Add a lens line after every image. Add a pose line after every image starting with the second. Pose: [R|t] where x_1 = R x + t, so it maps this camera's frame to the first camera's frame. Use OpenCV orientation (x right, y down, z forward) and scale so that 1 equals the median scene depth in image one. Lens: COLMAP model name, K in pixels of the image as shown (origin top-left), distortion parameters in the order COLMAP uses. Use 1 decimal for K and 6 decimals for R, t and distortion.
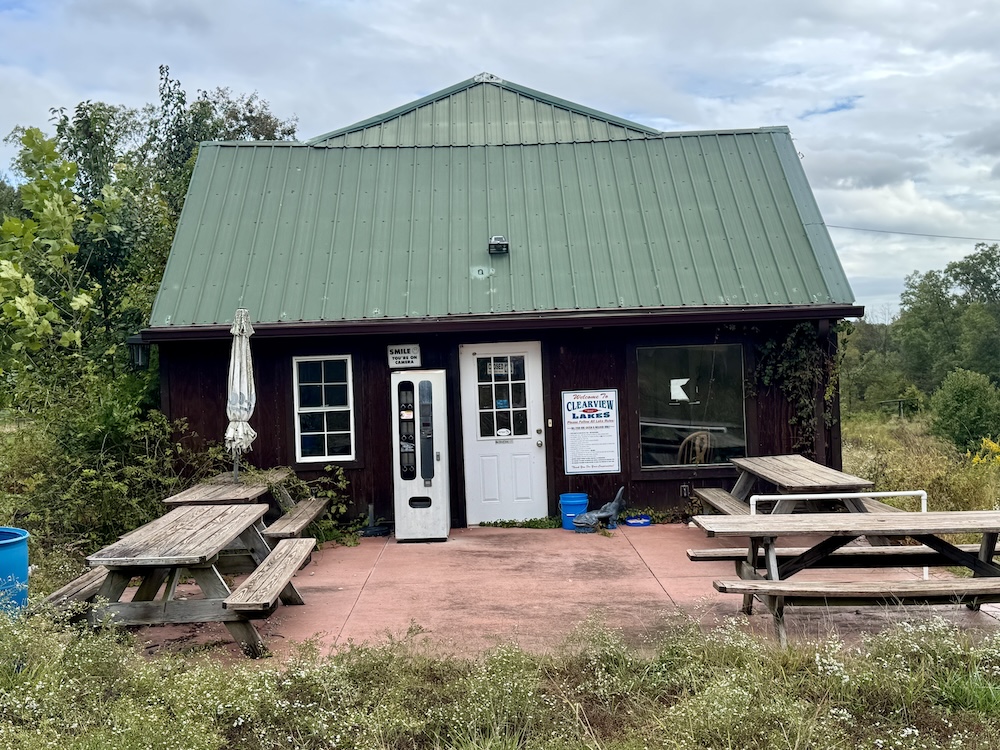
lens RADIAL K [[1226.4, 0, 500.4], [0, 1226.4, 375.1], [0, 0, 1]] dist [0.005650, 0.000000]
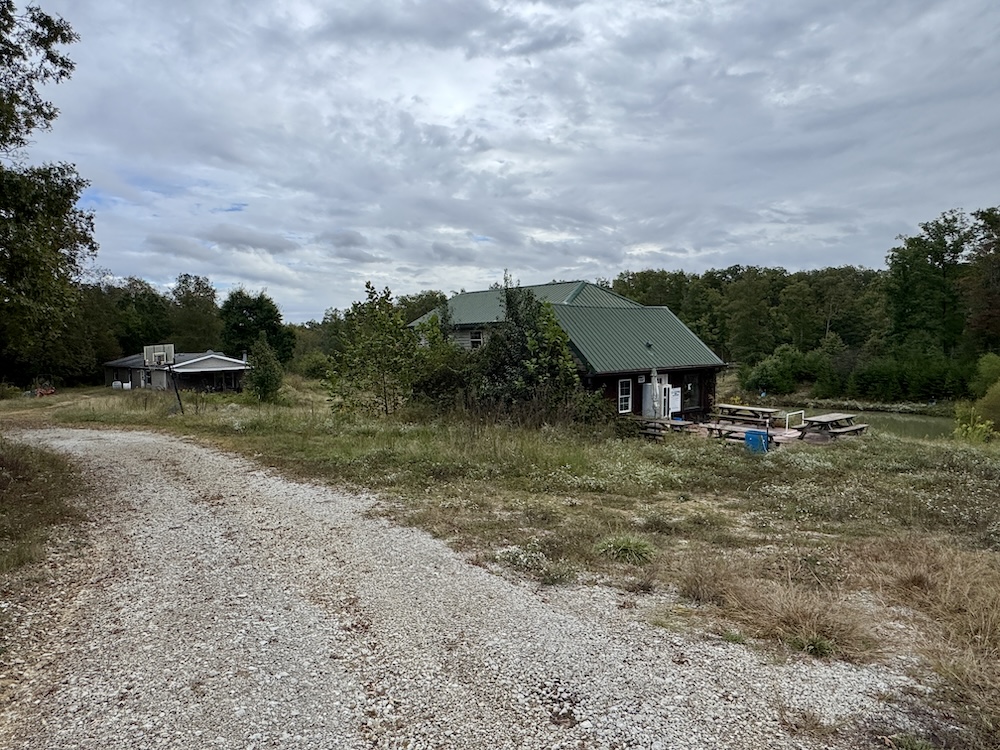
lens RADIAL K [[644.5, 0, 501.2], [0, 644.5, 359.9], [0, 0, 1]] dist [0.057635, 0.015916]
pose [[0.766795, -0.001127, 0.641891, -0.134790], [-0.004319, 0.999967, 0.006915, -0.006996], [-0.641878, -0.008075, 0.766765, -0.008319]]
